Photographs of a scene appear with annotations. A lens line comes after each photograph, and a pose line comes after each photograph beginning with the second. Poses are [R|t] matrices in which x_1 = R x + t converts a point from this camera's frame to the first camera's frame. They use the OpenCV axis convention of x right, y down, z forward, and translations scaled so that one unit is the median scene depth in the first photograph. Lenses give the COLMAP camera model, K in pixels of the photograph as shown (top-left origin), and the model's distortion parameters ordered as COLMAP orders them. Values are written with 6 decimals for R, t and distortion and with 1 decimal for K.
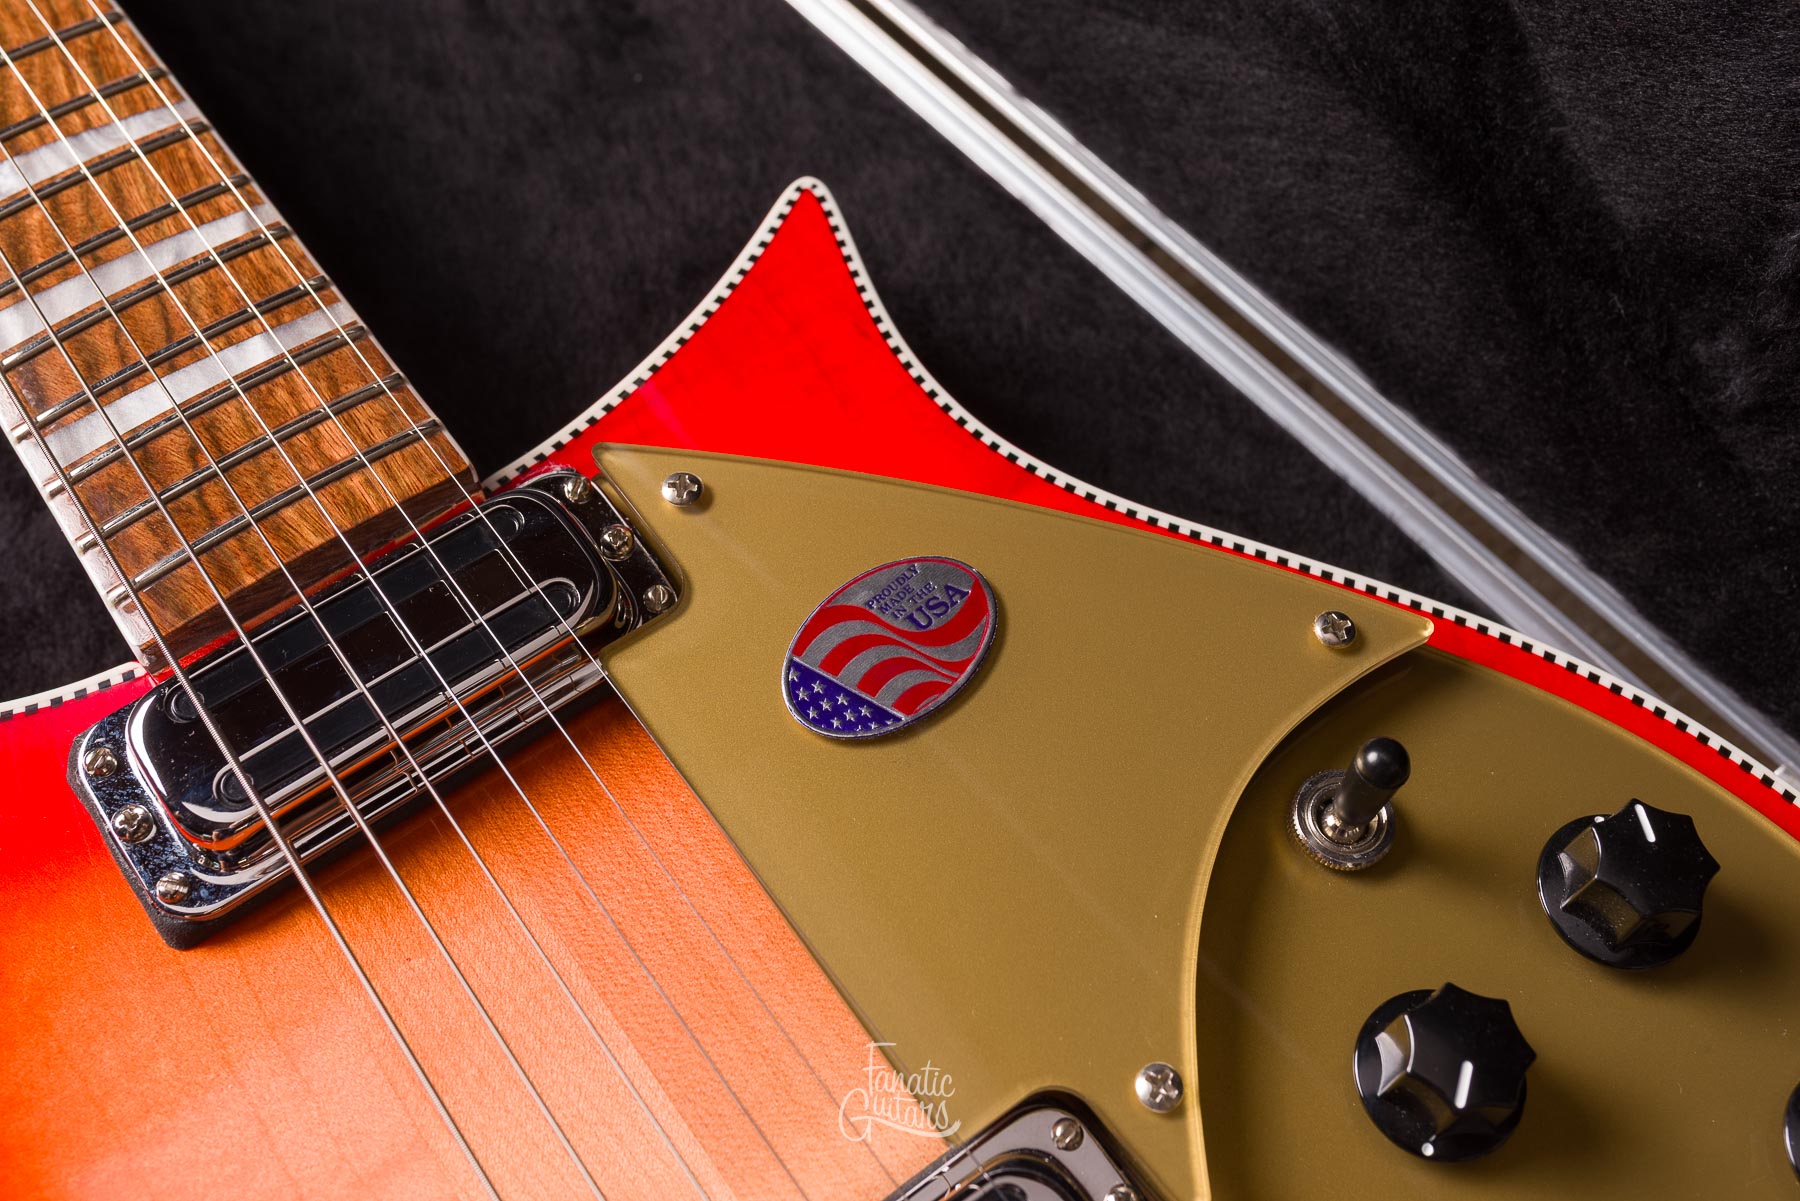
lens RADIAL K [[1811.0, 0, 900.0], [0, 1811.0, 600.5], [0, 0, 1]] dist [0.005580, -0.028208]
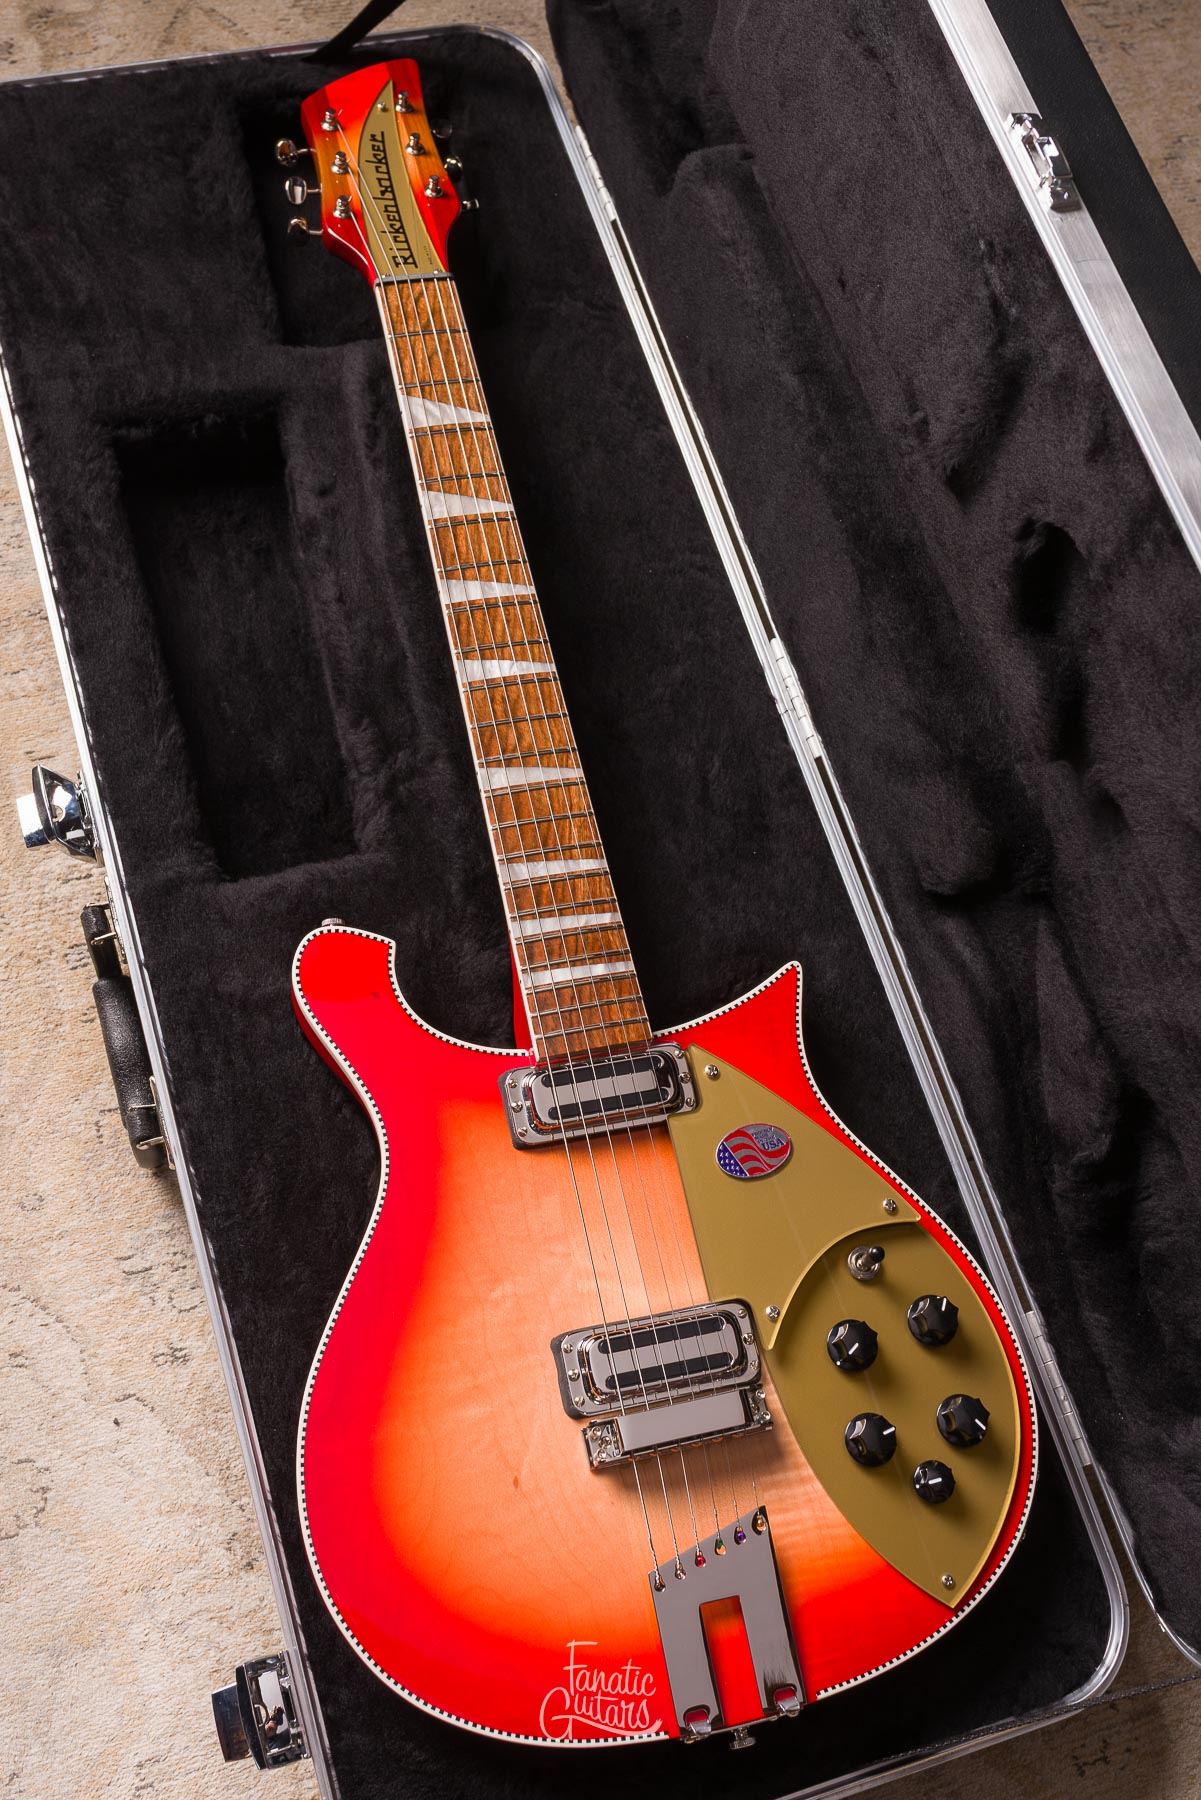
lens RADIAL K [[1968.4, 0, 602.6], [0, 1968.4, 875.7], [0, 0, 1]] dist [-0.001008, -0.023616]
pose [[0.909863, 0.409394, -0.067426, -0.193553], [-0.404836, 0.911564, 0.071823, -0.508445], [0.090867, -0.038053, 0.995136, -2.213048]]
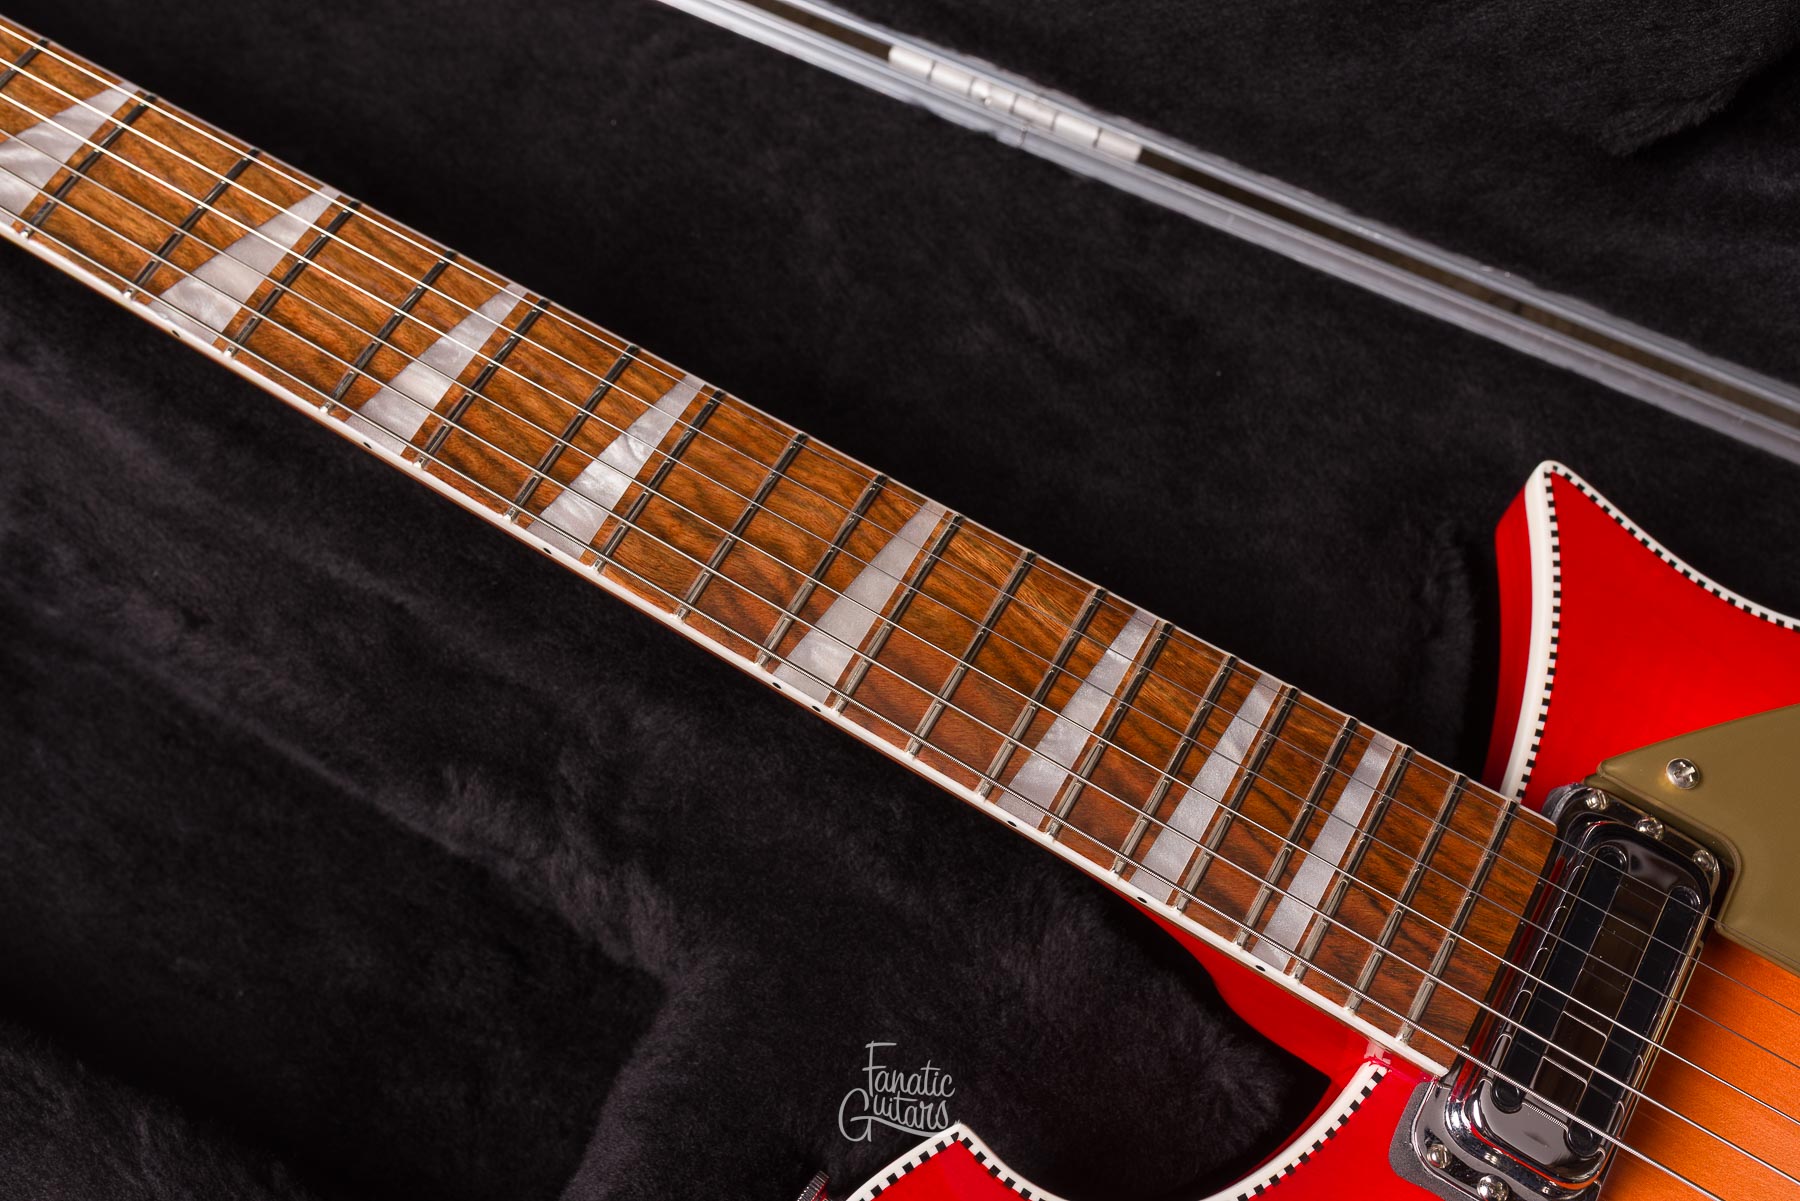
lens RADIAL K [[1800.0, 0, 899.7], [0, 1800.0, 596.5], [0, 0, 1]] dist [0.001515, -0.005146]
pose [[0.920605, -0.367455, 0.132151, -0.748234], [0.346974, 0.924997, 0.154885, -0.564285], [-0.179153, -0.096735, 0.979054, -0.150363]]
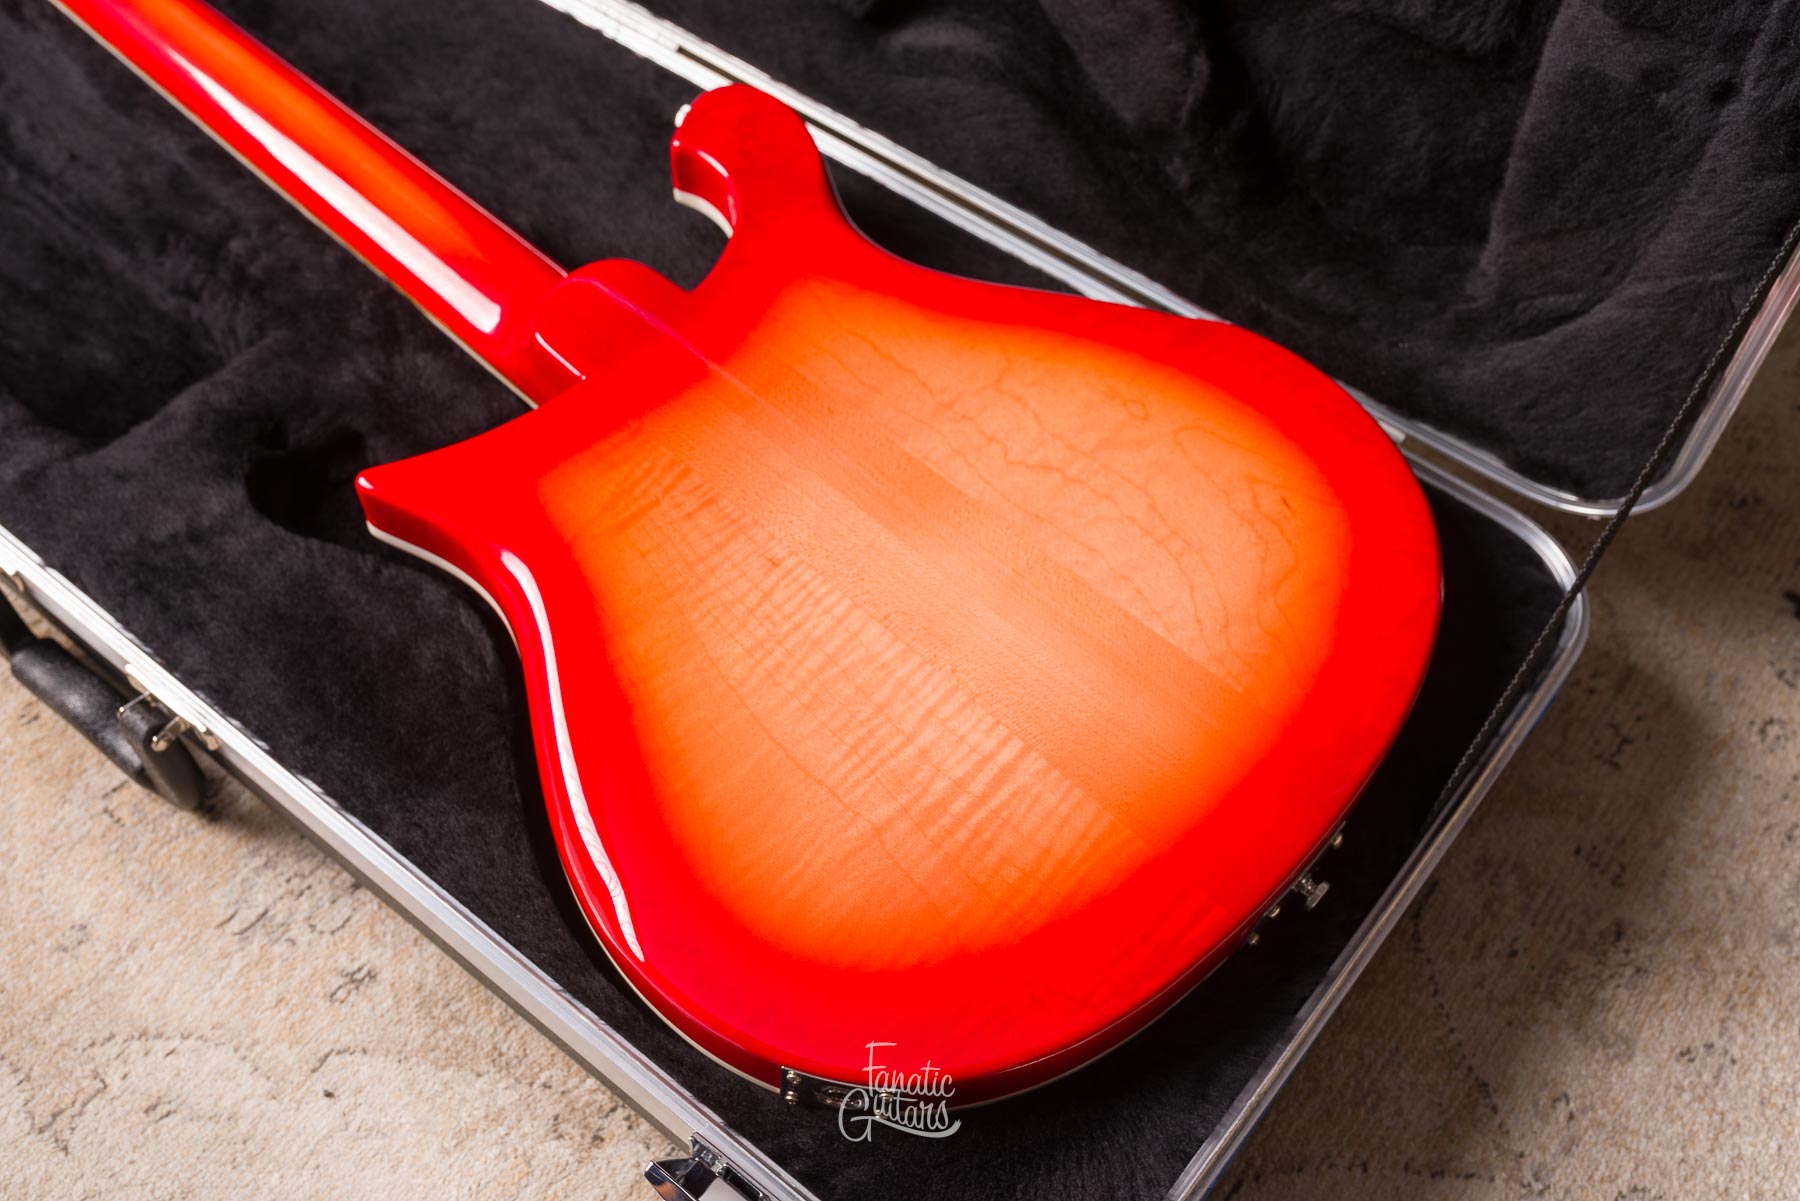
lens RADIAL K [[1755.5, 0, 900.0], [0, 1755.5, 600.5], [0, 0, 1]] dist [-0.001233, -0.005971]
pose [[0.982536, -0.148280, 0.112411, -0.264368], [0.160867, 0.980523, -0.112675, 0.650664], [-0.093514, 0.128790, 0.987253, -1.234751]]
